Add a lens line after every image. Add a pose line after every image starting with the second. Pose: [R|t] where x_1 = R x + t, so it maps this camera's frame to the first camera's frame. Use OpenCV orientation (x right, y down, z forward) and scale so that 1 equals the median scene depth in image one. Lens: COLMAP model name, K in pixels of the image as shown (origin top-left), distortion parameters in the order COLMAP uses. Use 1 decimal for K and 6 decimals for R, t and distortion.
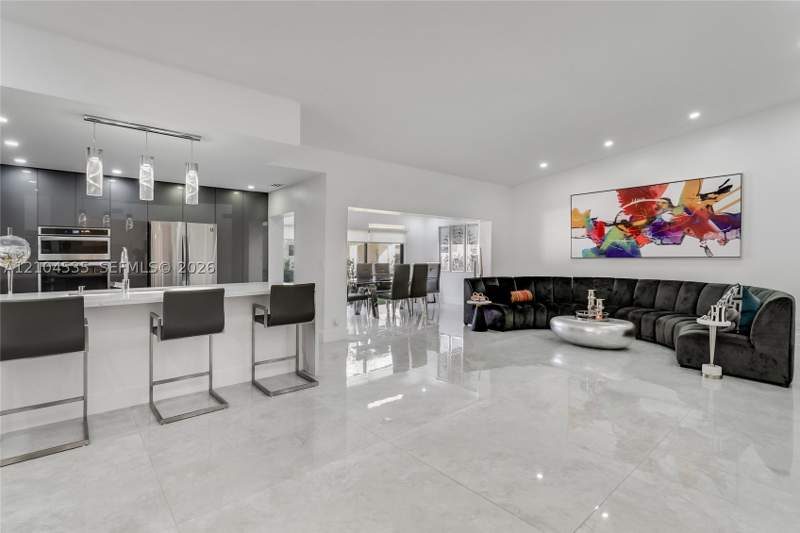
lens RADIAL K [[397.2, 0, 398.5], [0, 397.2, 259.1], [0, 0, 1]] dist [0.000584, 0.000278]
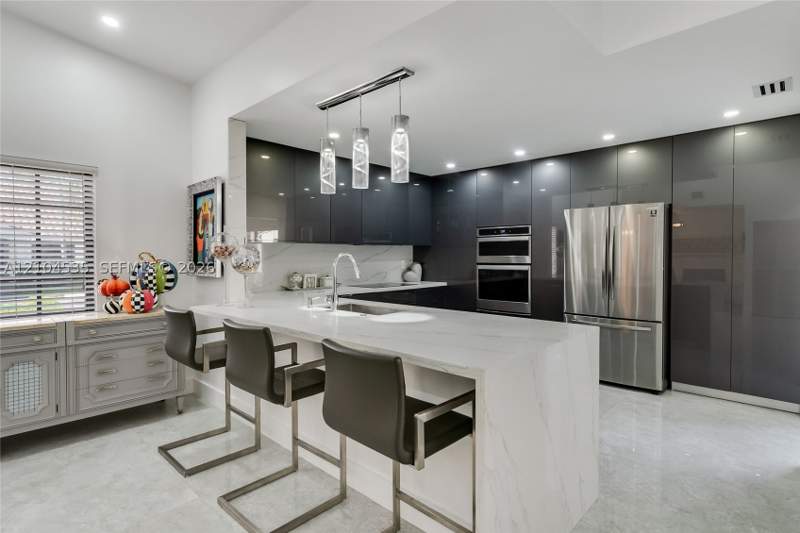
lens RADIAL K [[419.6, 0, 400.0], [0, 419.6, 266.5], [0, 0, 1]] dist [0.002909, 0.000287]
pose [[0.092873, 0.037574, -0.994969, 0.101807], [0.005848, 0.999250, 0.038282, -0.026587], [0.995661, -0.009374, 0.092583, 0.658850]]
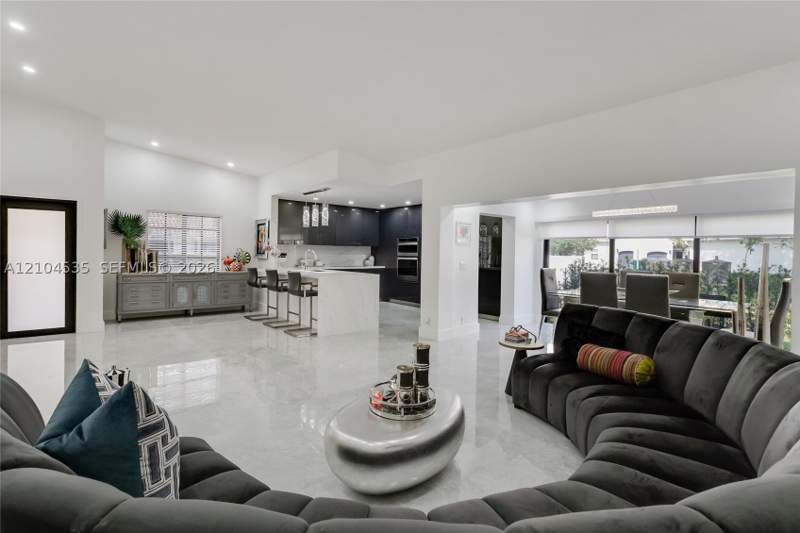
lens RADIAL K [[397.2, 0, 398.5], [0, 397.2, 259.1], [0, 0, 1]] dist [0.000584, 0.000278]
pose [[-0.018793, 0.026232, -0.999479, 0.896899], [-0.009267, 0.999608, 0.026410, -0.029543], [0.999780, 0.009758, -0.018542, 0.957198]]
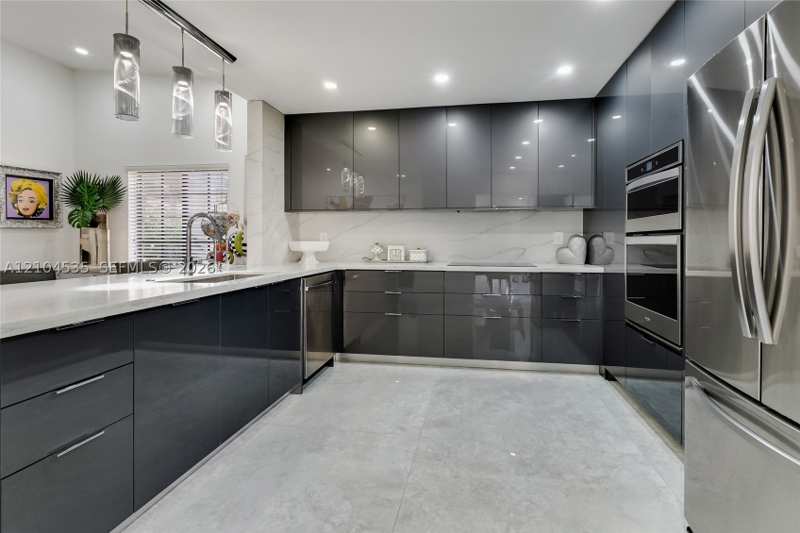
lens RADIAL K [[397.2, 0, 398.5], [0, 397.2, 259.1], [0, 0, 1]] dist [0.000584, 0.000278]
pose [[-0.791890, 0.039052, -0.609414, -0.318770], [0.009126, 0.998599, 0.052132, 0.006369], [0.610595, 0.035721, -0.791137, 1.131823]]
